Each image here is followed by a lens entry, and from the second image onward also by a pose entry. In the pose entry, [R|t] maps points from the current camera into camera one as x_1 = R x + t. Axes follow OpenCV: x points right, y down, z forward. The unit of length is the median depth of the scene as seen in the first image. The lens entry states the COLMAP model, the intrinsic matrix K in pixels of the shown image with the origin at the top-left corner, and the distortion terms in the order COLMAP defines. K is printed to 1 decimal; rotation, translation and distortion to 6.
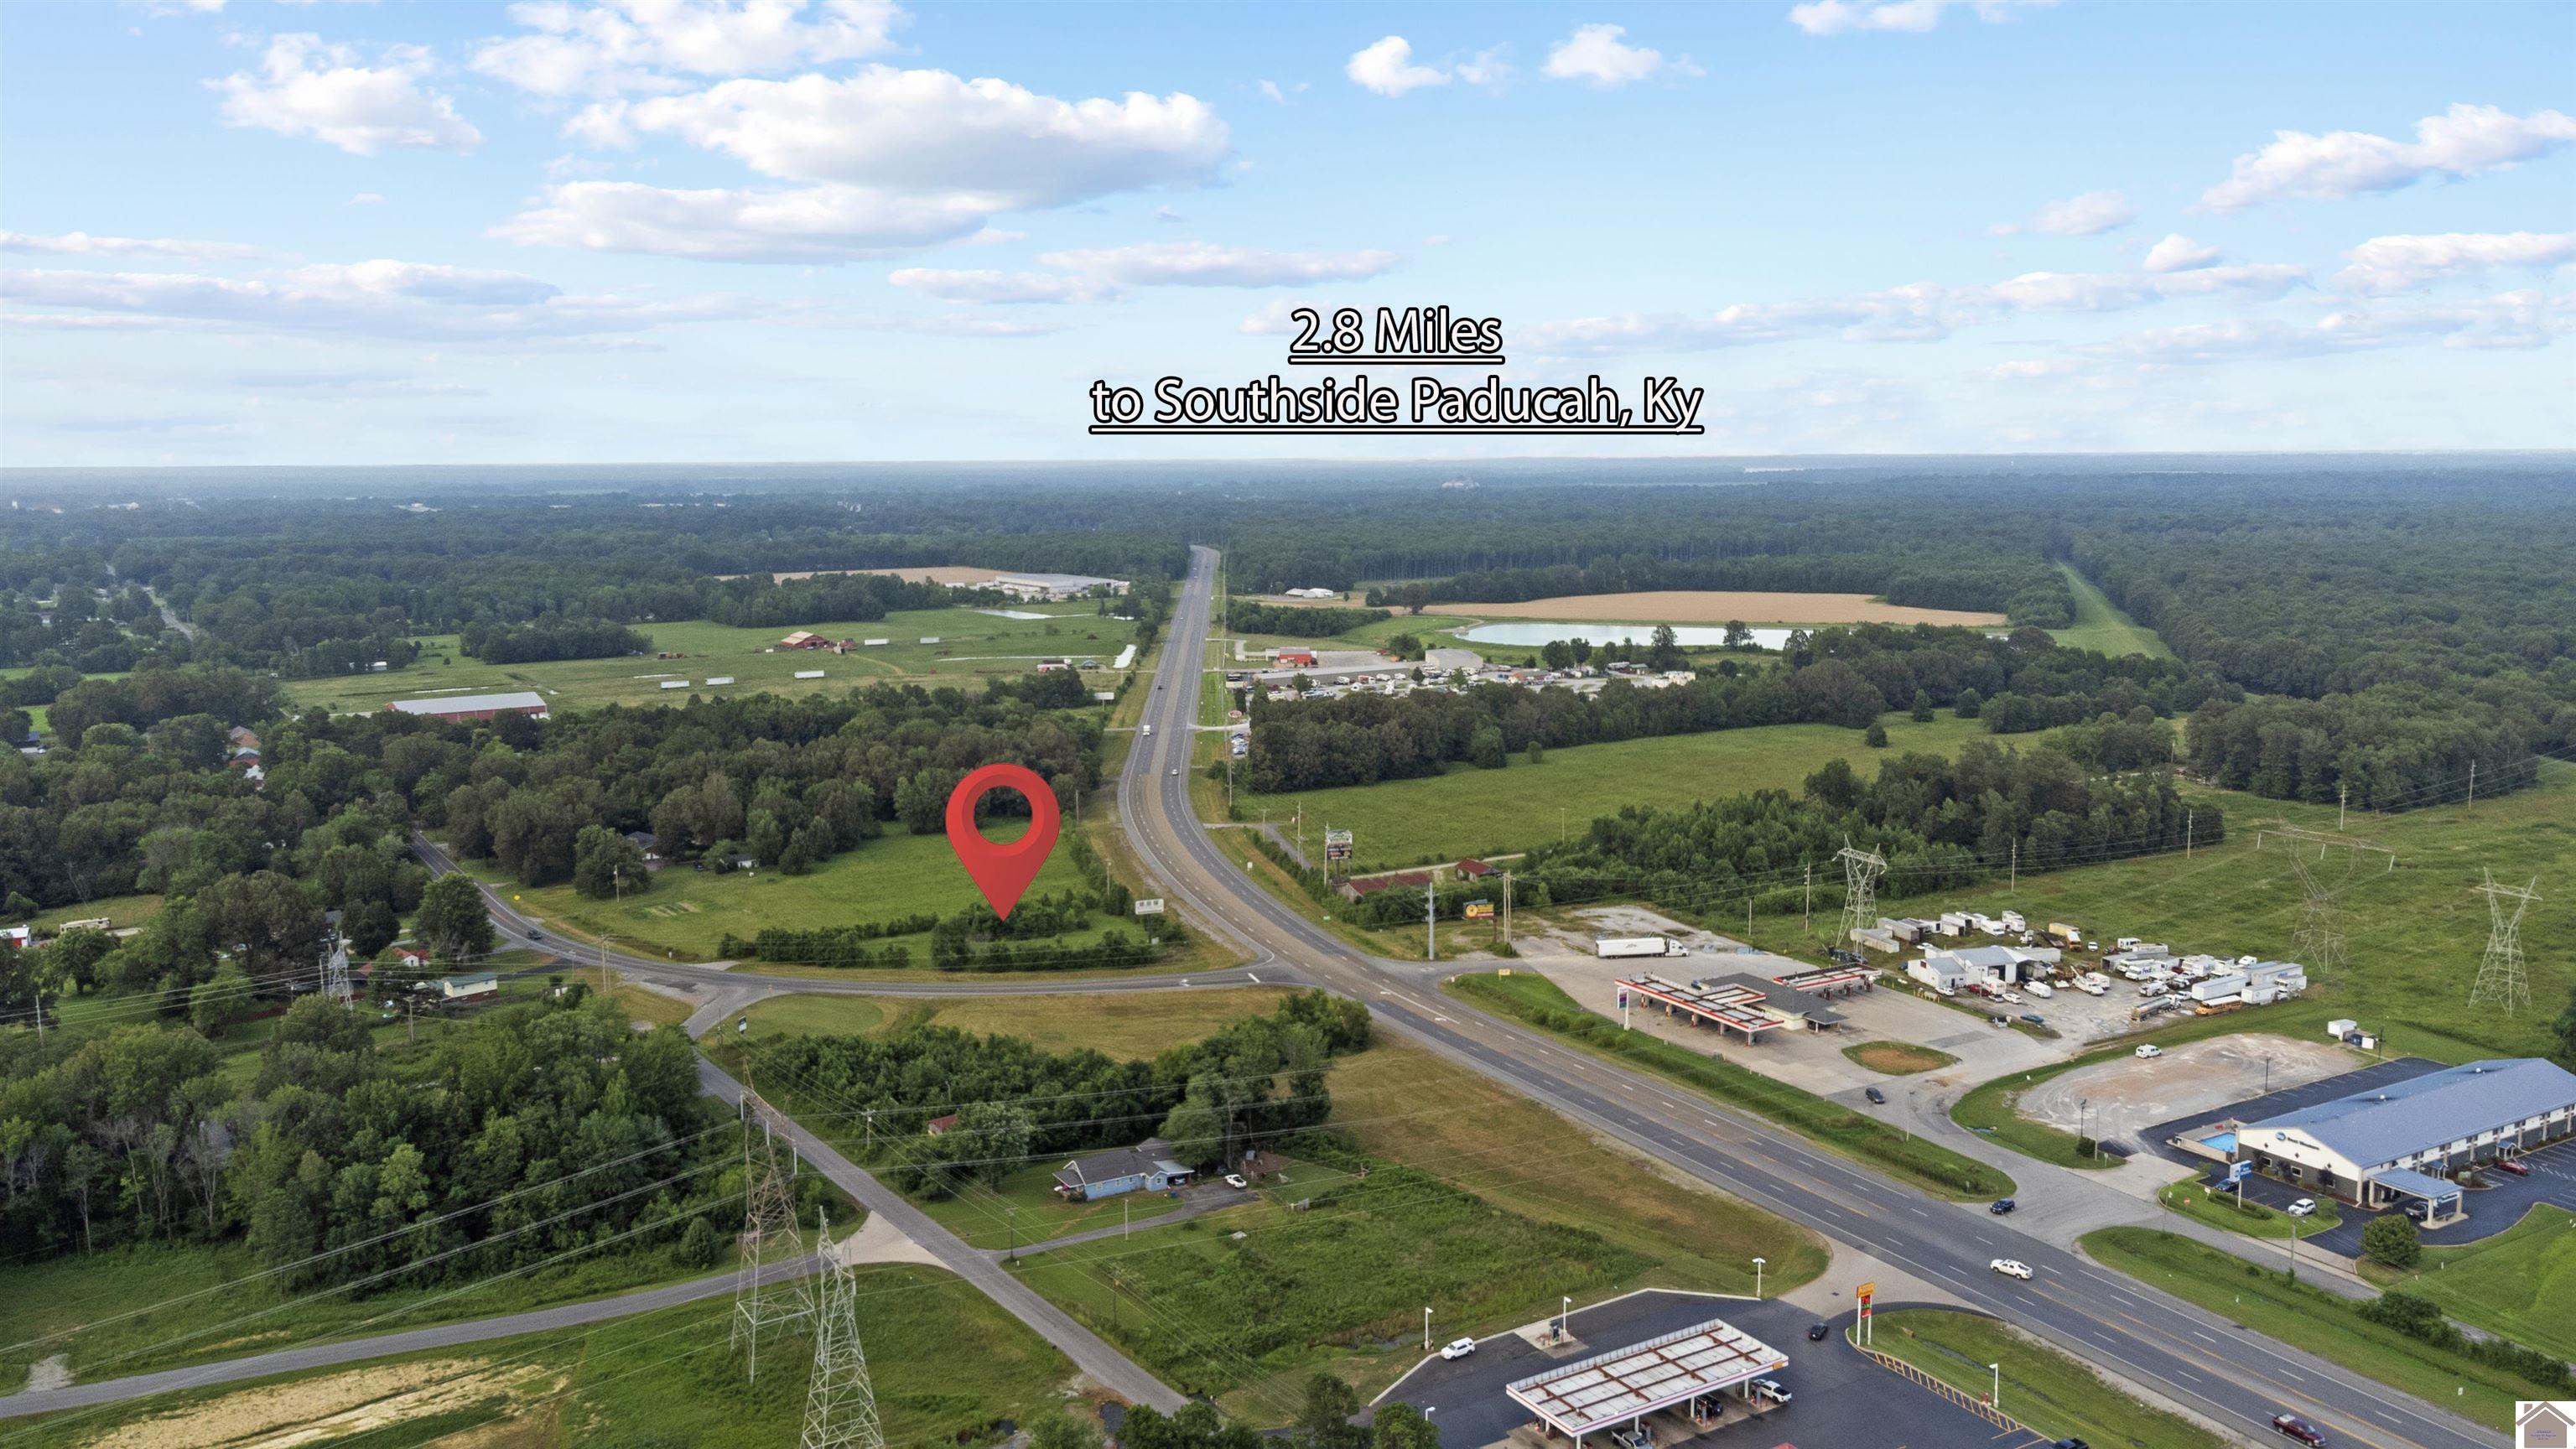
lens RADIAL K [[2033.4, 0, 1288.0], [0, 2033.4, 724.5], [0, 0, 1]] dist [0.039233, 0.014947]
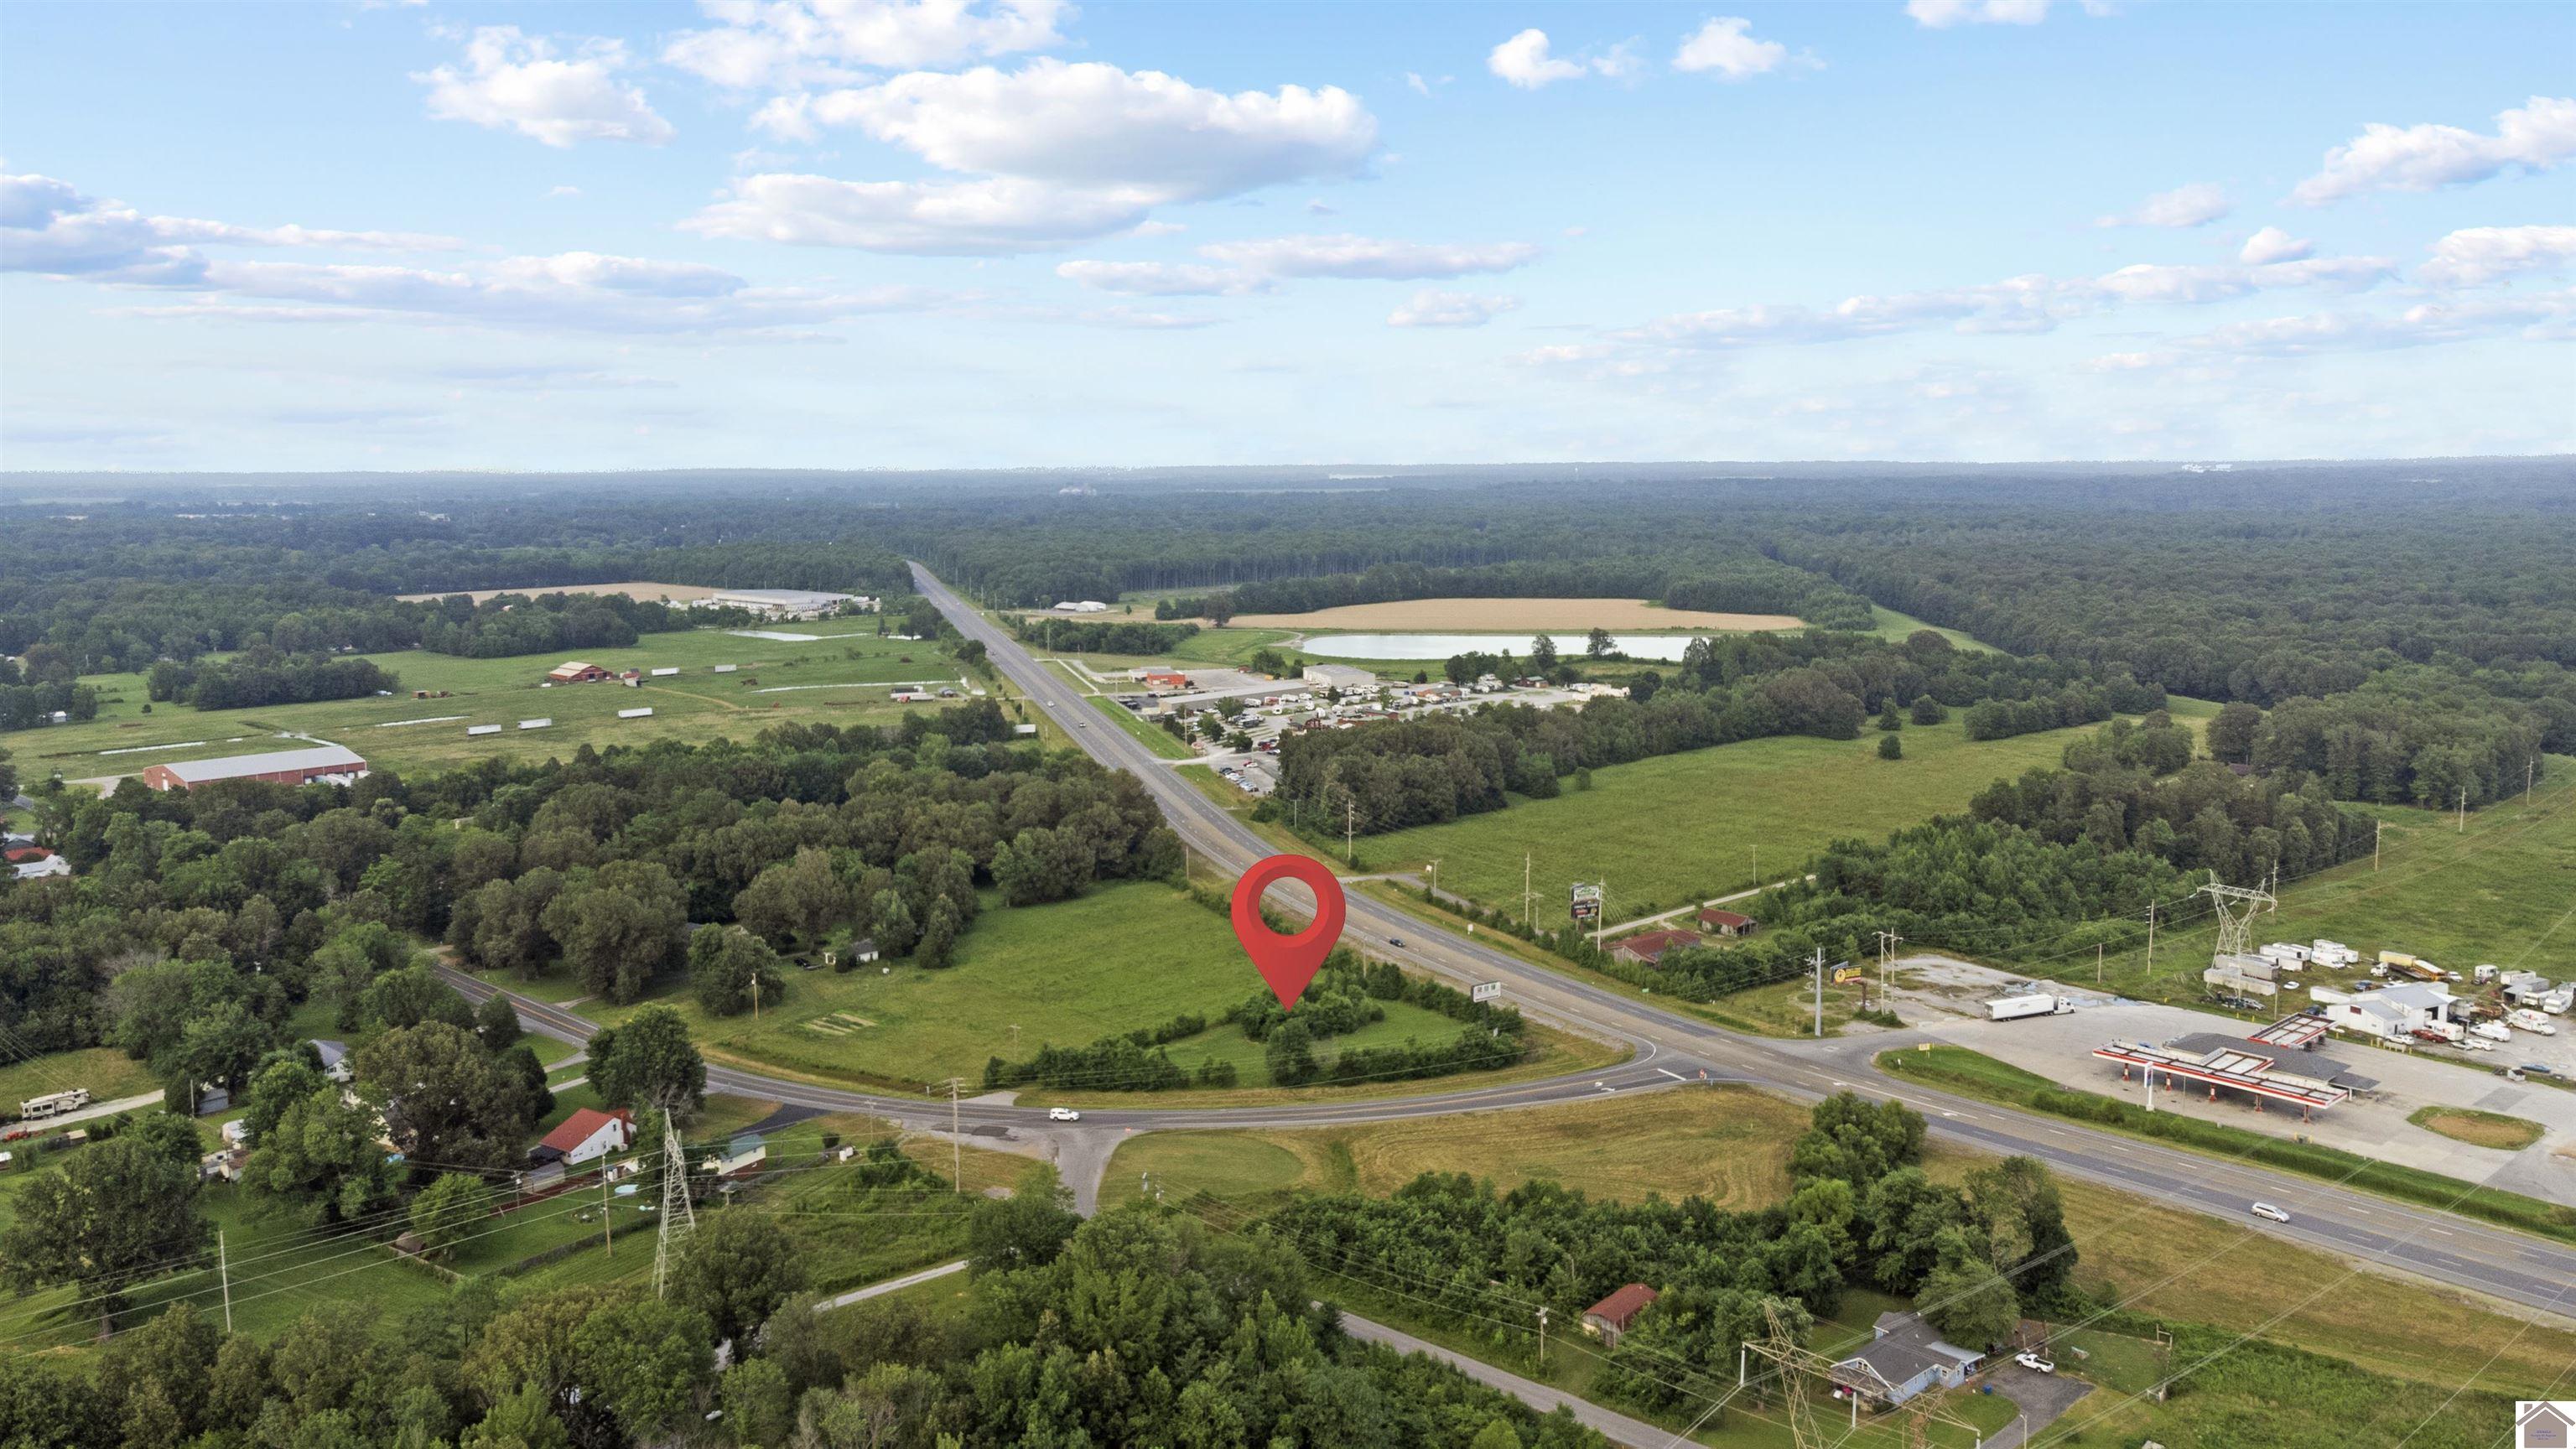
lens RADIAL K [[2033.4, 0, 1288.0], [0, 2033.4, 724.5], [0, 0, 1]] dist [0.039233, 0.014947]
pose [[0.973476, -0.030217, 0.226786, -0.254109], [0.030853, 0.999524, 0.000739, -0.018187], [-0.226700, 0.006277, 0.973944, 0.149610]]
